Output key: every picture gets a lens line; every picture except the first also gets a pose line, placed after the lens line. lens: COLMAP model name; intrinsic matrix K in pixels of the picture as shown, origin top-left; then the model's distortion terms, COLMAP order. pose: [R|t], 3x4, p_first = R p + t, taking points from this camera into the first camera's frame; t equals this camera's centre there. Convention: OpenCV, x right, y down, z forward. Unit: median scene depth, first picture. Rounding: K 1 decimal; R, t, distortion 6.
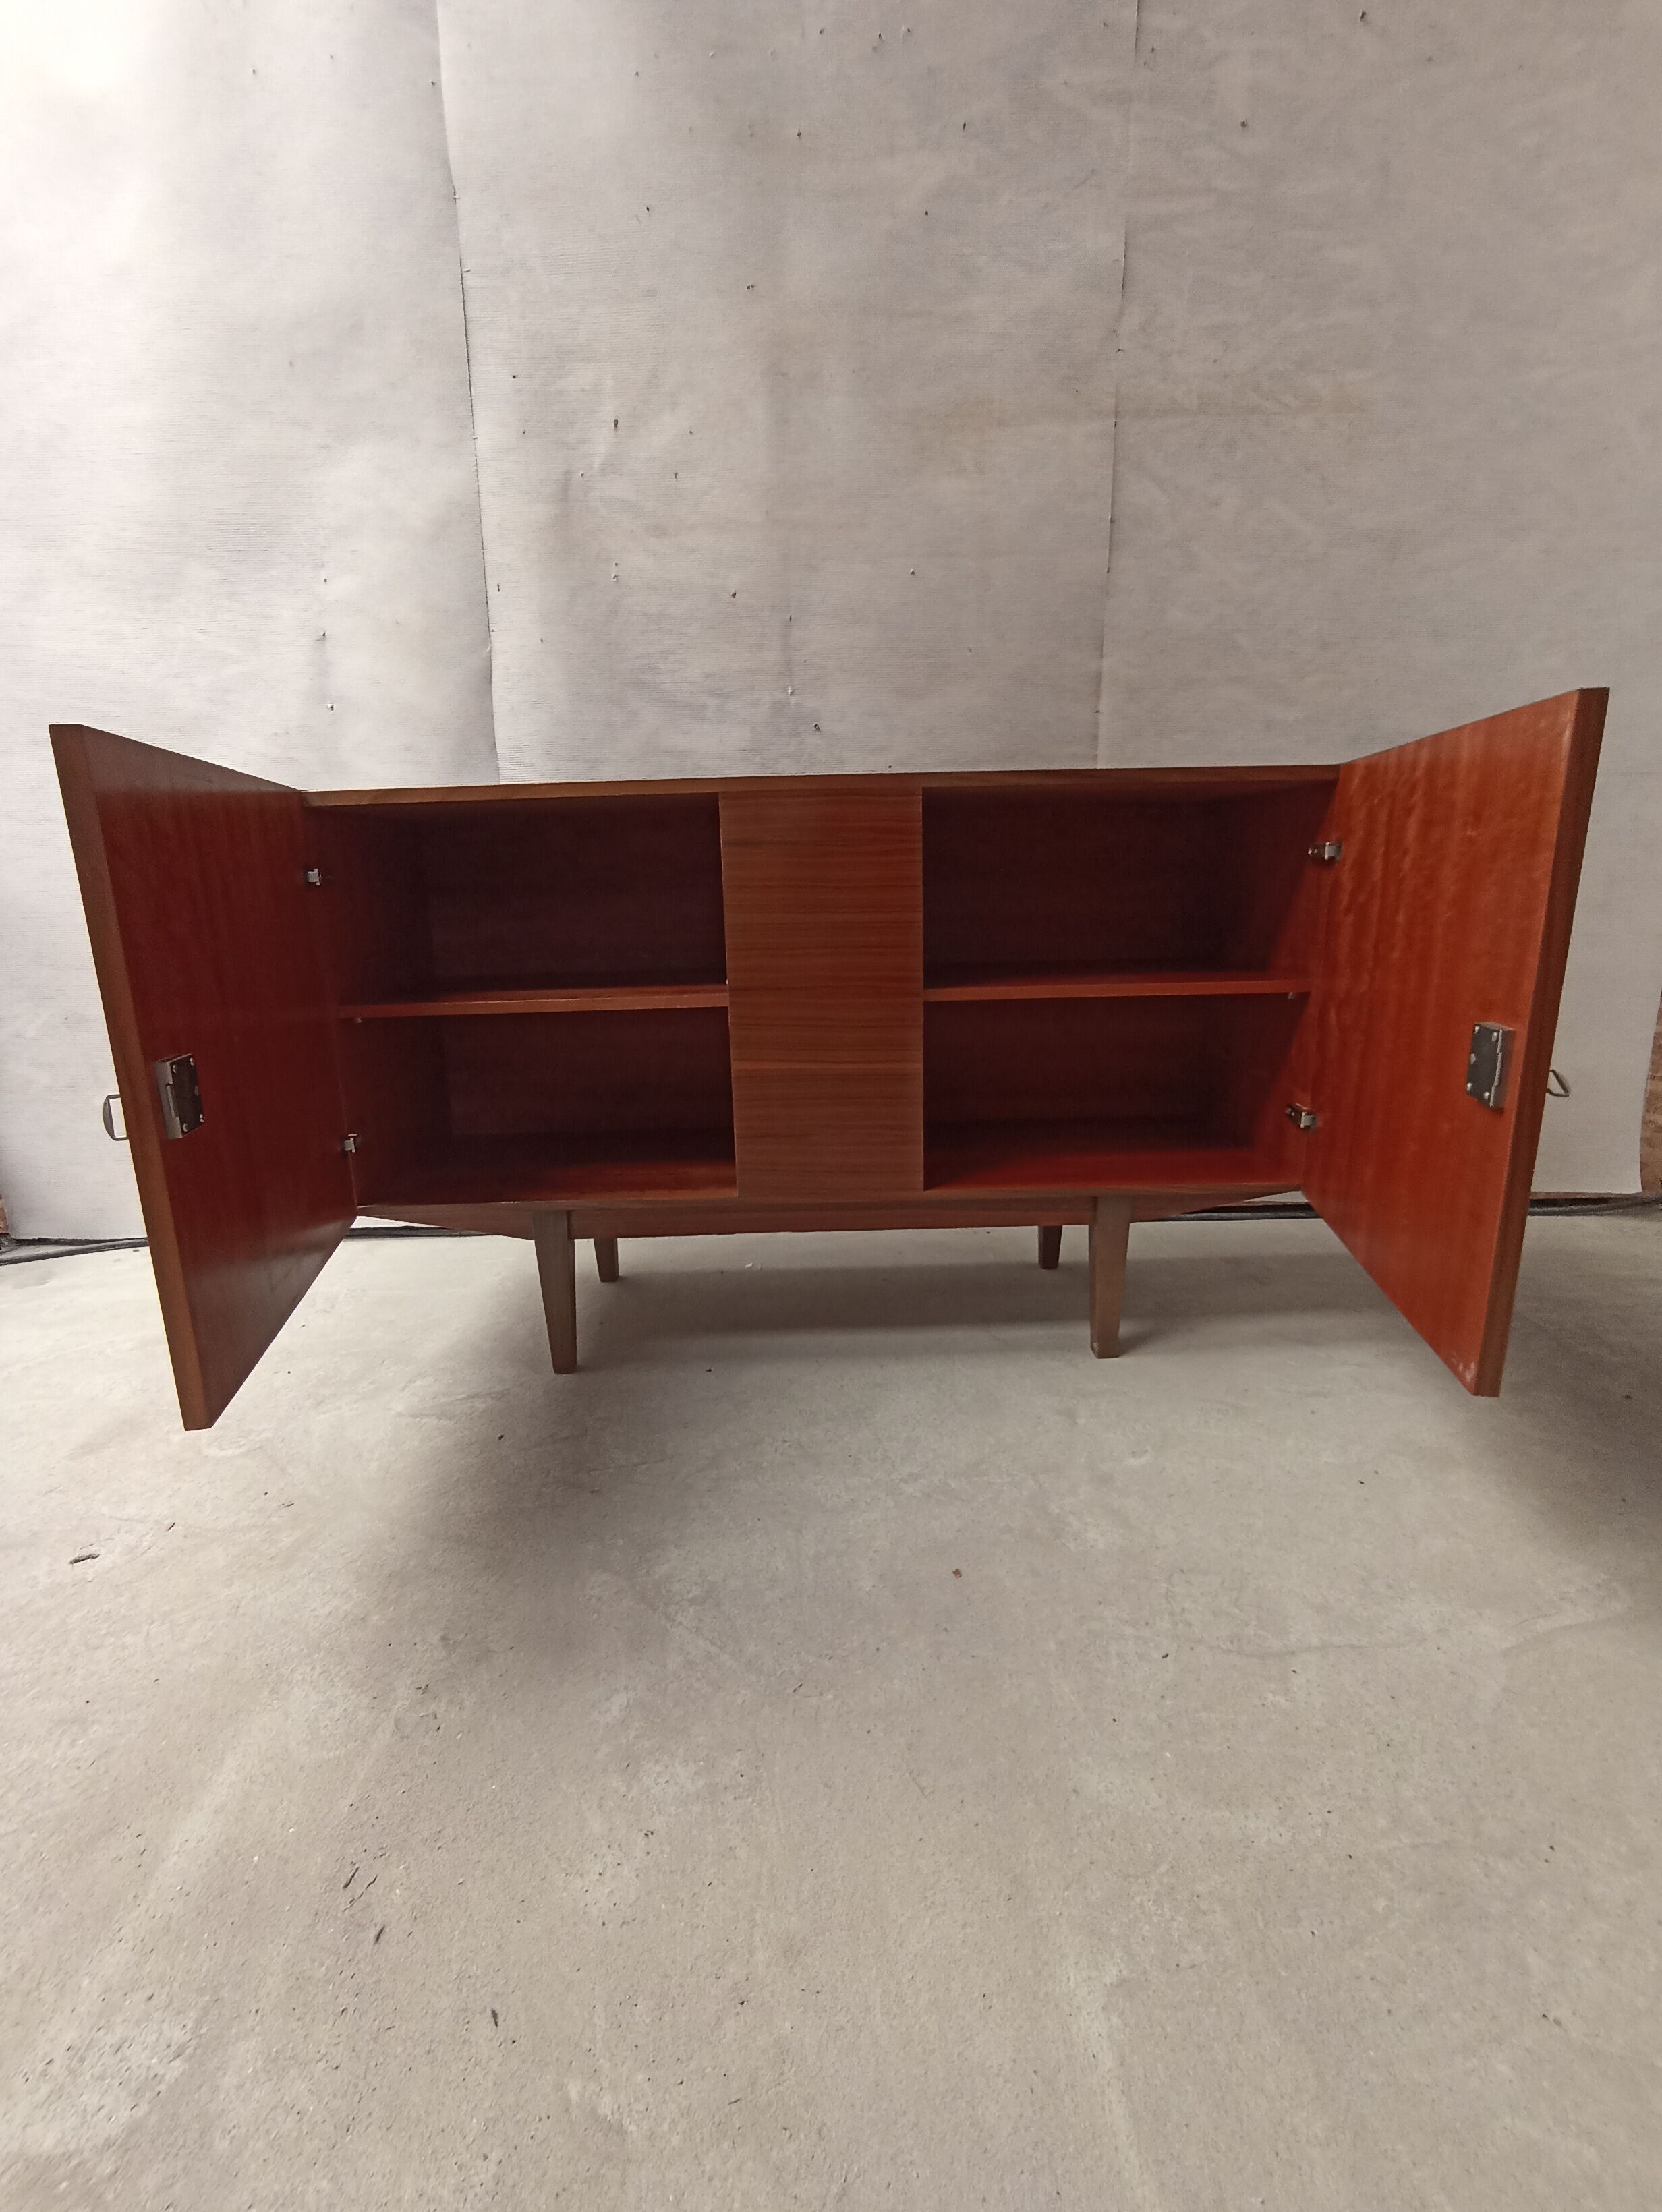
lens RADIAL K [[982.3, 0, 820.9], [0, 982.3, 1108.0], [0, 0, 1]] dist [-0.016315, 0.002460]
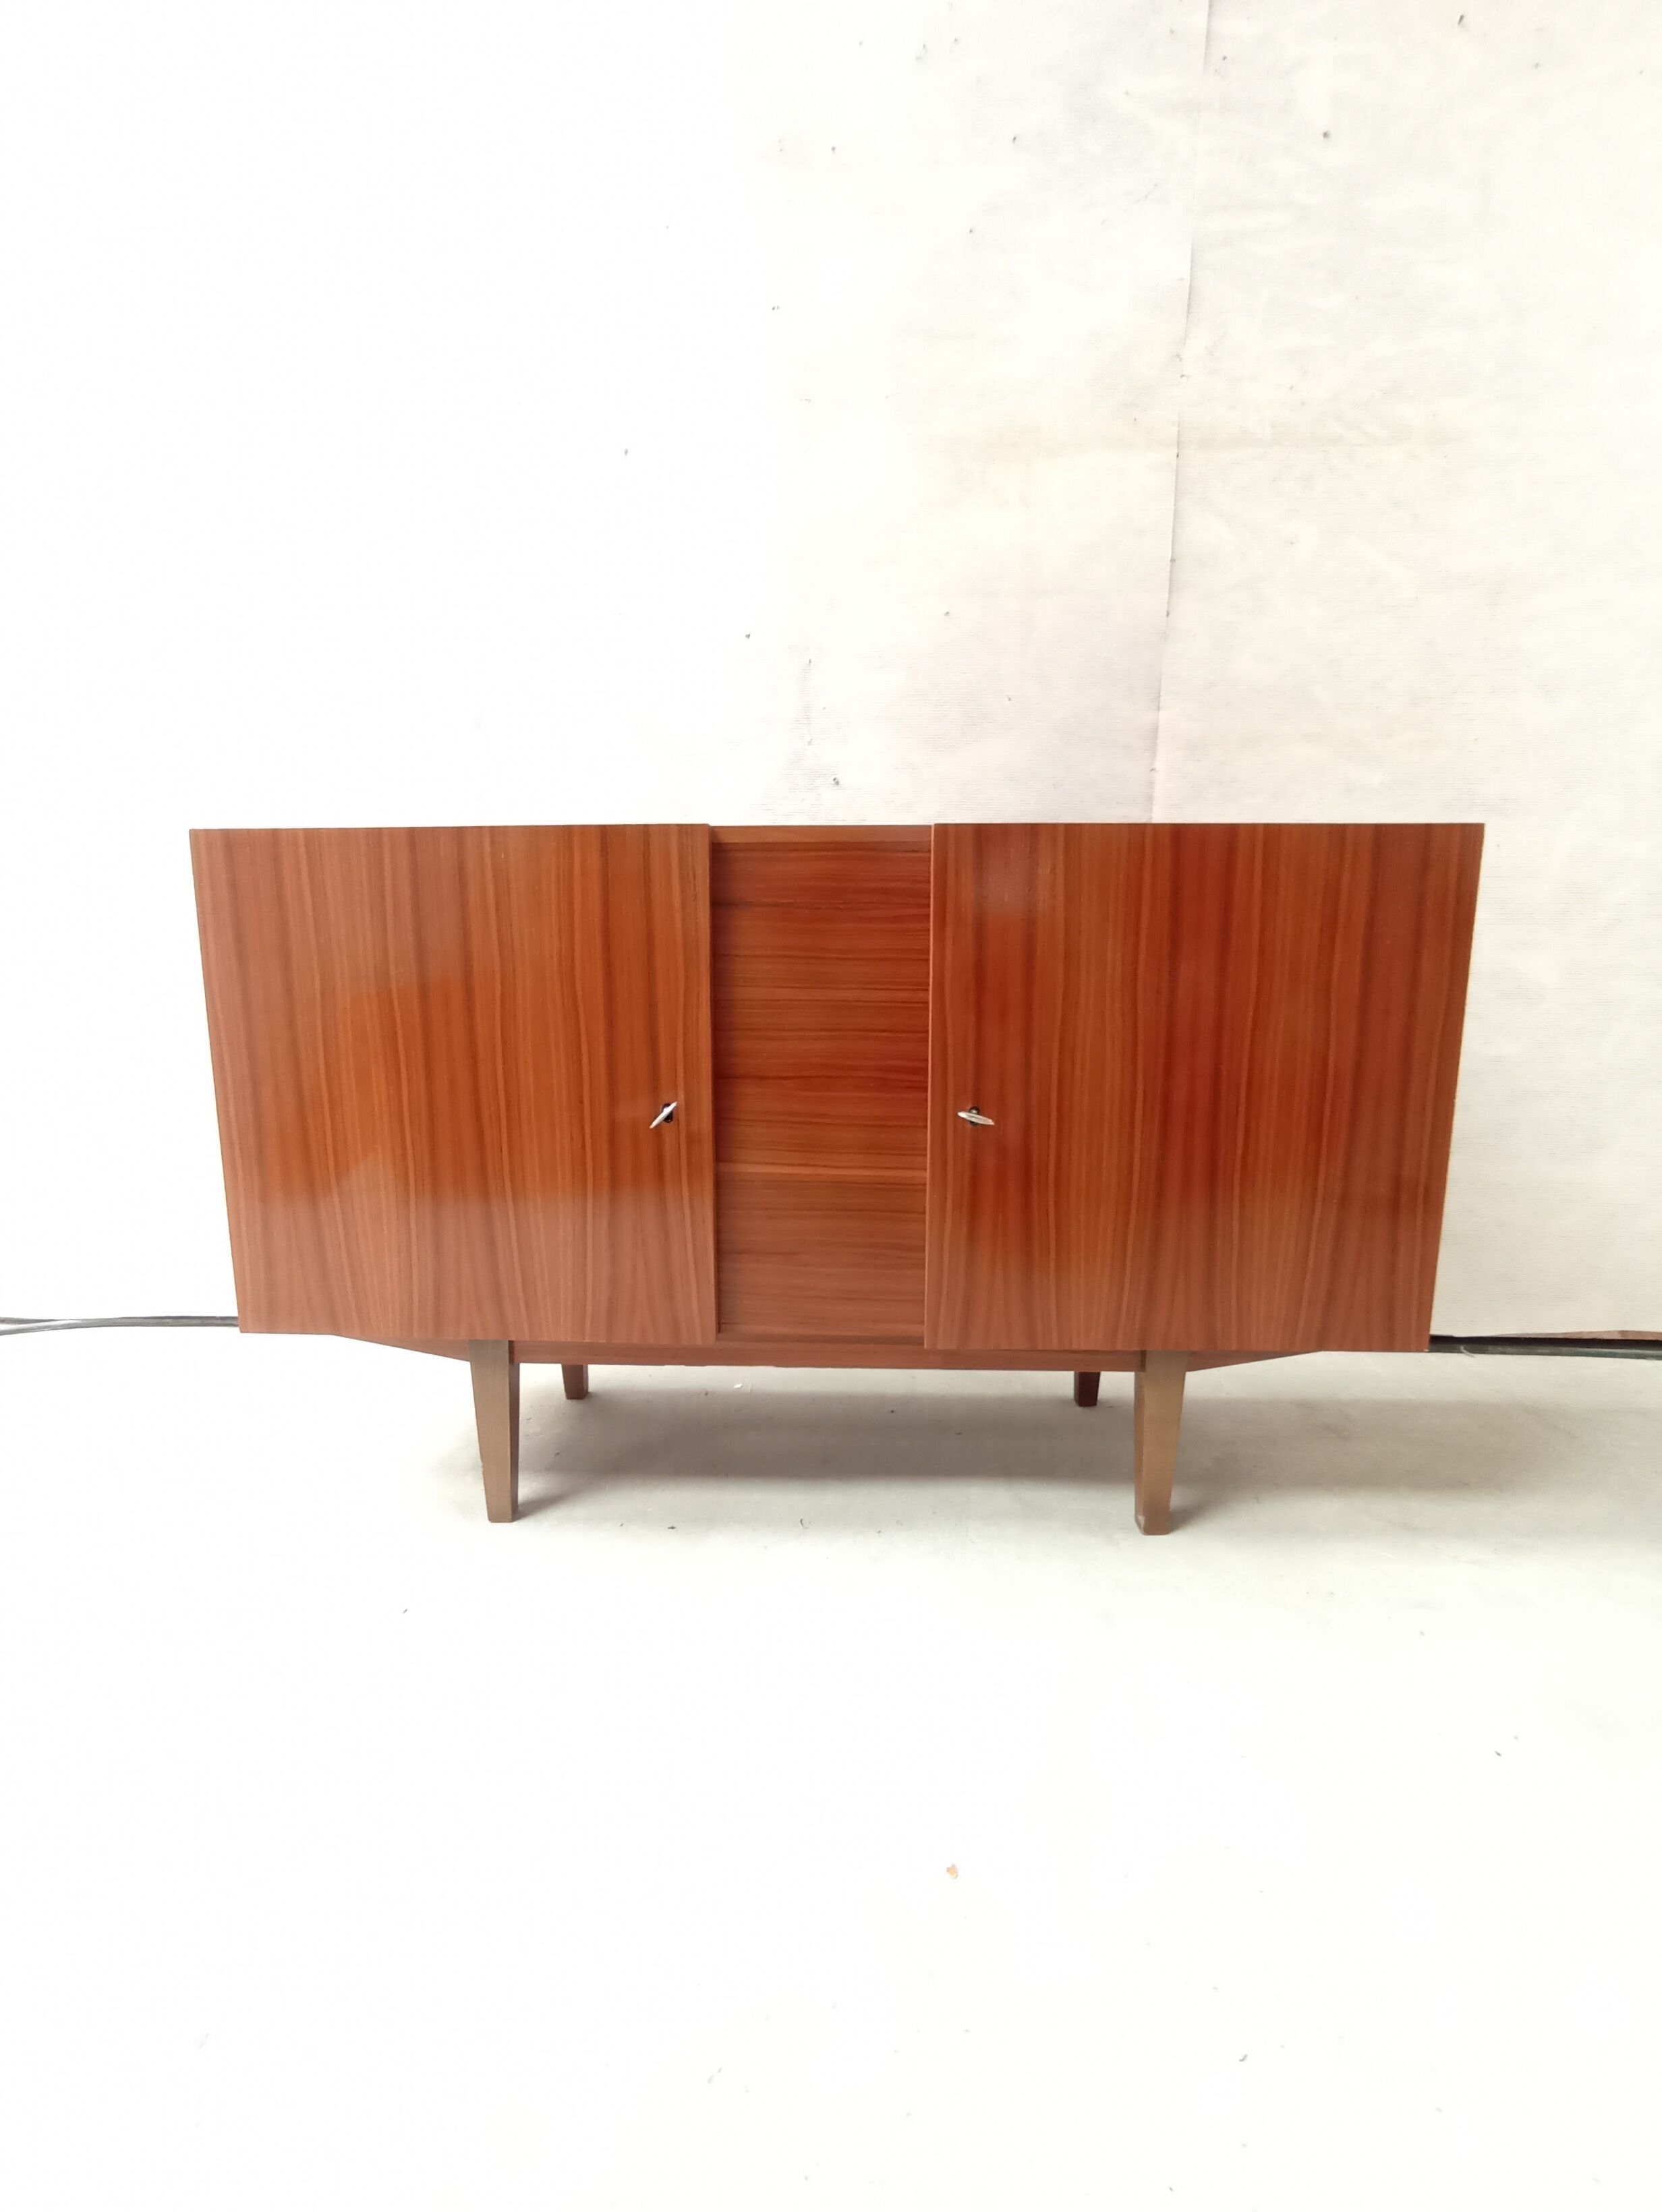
lens RADIAL K [[982.3, 0, 826.1], [0, 982.3, 1108.9], [0, 0, 1]] dist [-0.016315, 0.002460]
pose [[0.998748, 0.032188, -0.038298, 0.033028], [-0.034643, 0.997267, -0.065259, -0.033109], [0.036093, 0.066504, 0.997133, 0.135447]]
